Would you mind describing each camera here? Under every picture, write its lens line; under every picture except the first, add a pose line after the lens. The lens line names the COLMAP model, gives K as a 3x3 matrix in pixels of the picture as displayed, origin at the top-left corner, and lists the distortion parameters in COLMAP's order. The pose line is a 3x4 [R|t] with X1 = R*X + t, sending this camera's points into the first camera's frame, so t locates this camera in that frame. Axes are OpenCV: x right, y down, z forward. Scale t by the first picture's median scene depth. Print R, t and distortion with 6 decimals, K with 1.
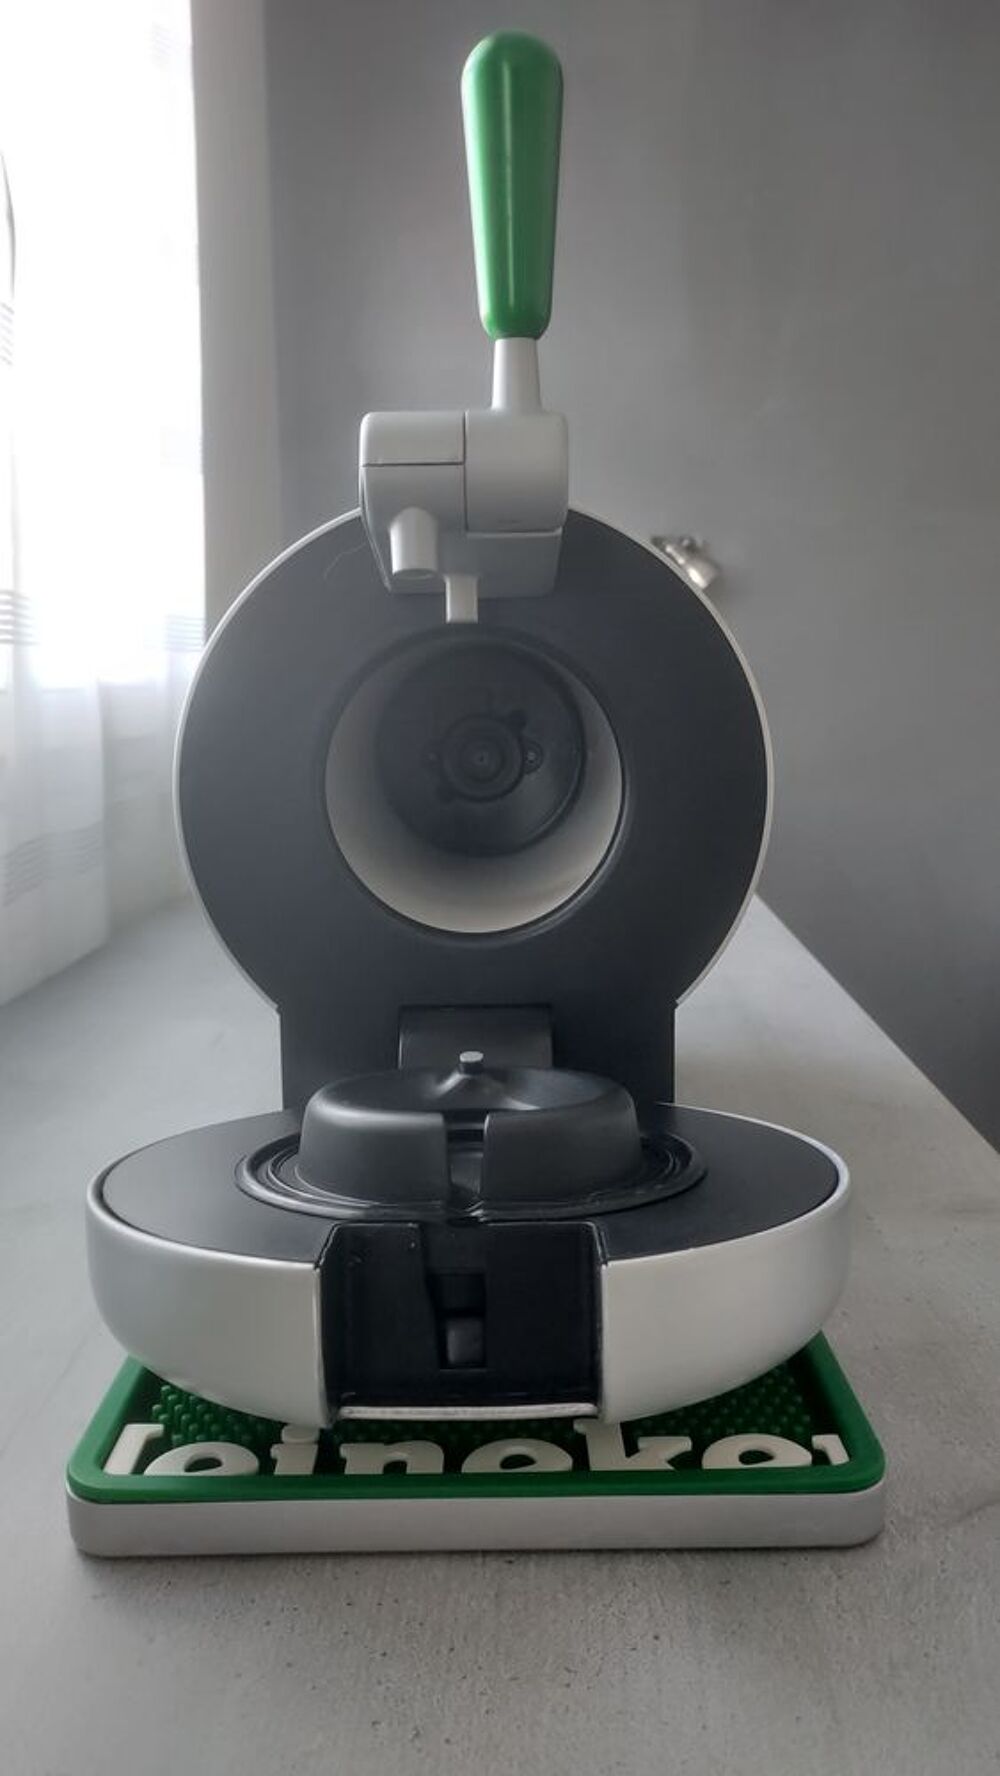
lens RADIAL K [[1444.1, 0, 500.0], [0, 1444.1, 888.0], [0, 0, 1]] dist [0.046204, -0.060010]
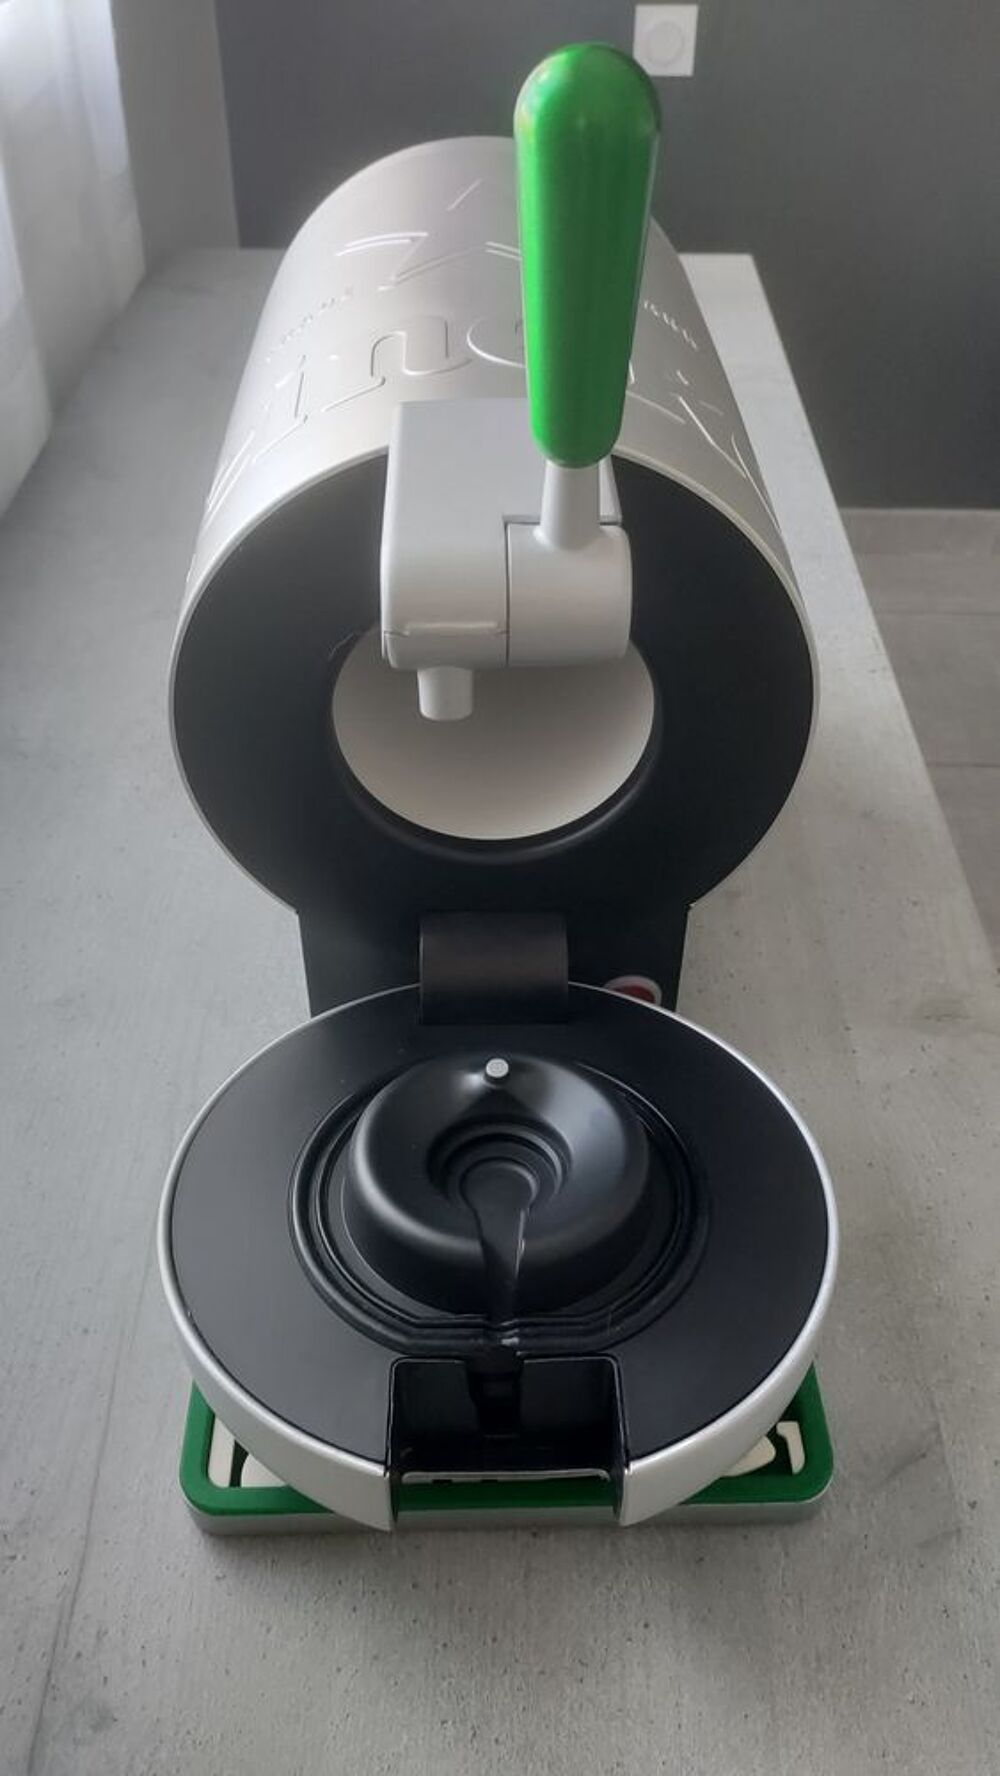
lens RADIAL K [[1444.1, 0, 500.0], [0, 1444.1, 888.0], [0, 0, 1]] dist [0.046204, -0.060010]
pose [[0.999535, -0.000329, 0.030506, -0.065402], [-0.016963, 0.825143, 0.564669, -0.768228], [-0.025358, -0.564923, 0.824754, 0.267190]]
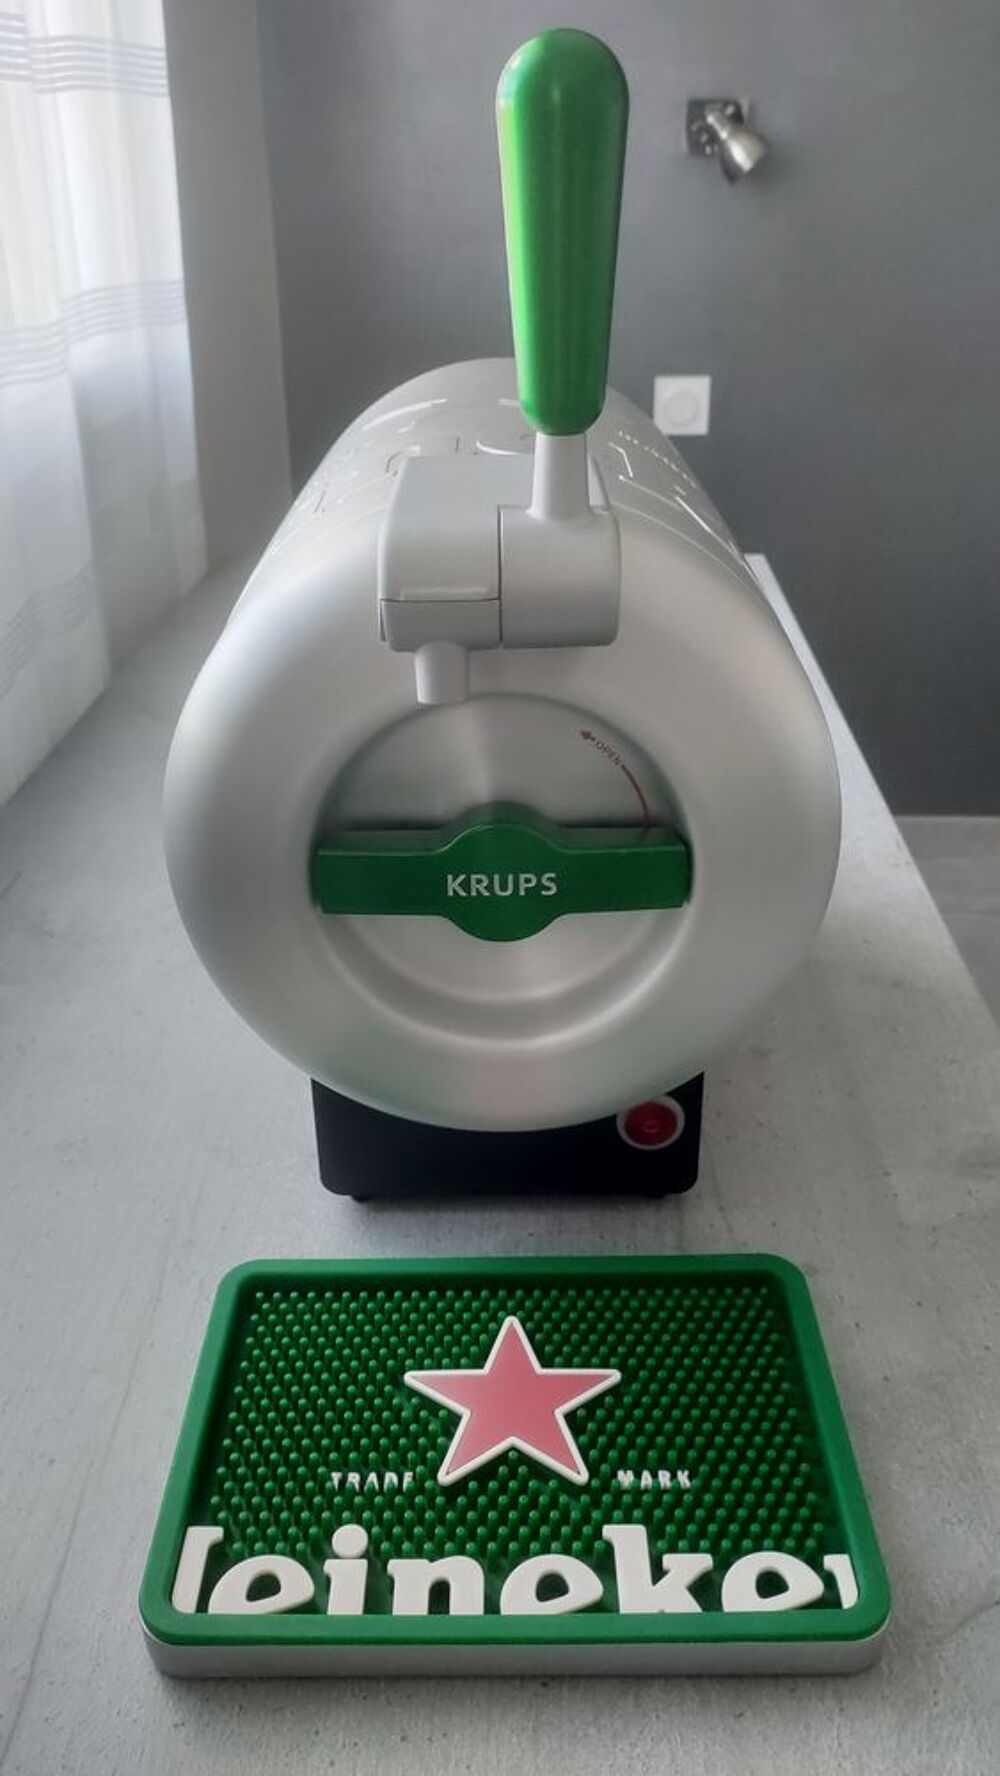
lens RADIAL K [[1444.1, 0, 500.0], [0, 1444.1, 888.0], [0, 0, 1]] dist [0.046204, -0.060010]
pose [[0.999988, 0.001957, -0.004381, -0.024920], [-0.000408, 0.944402, 0.328793, -0.493445], [0.004781, -0.328787, 0.944392, 0.154145]]
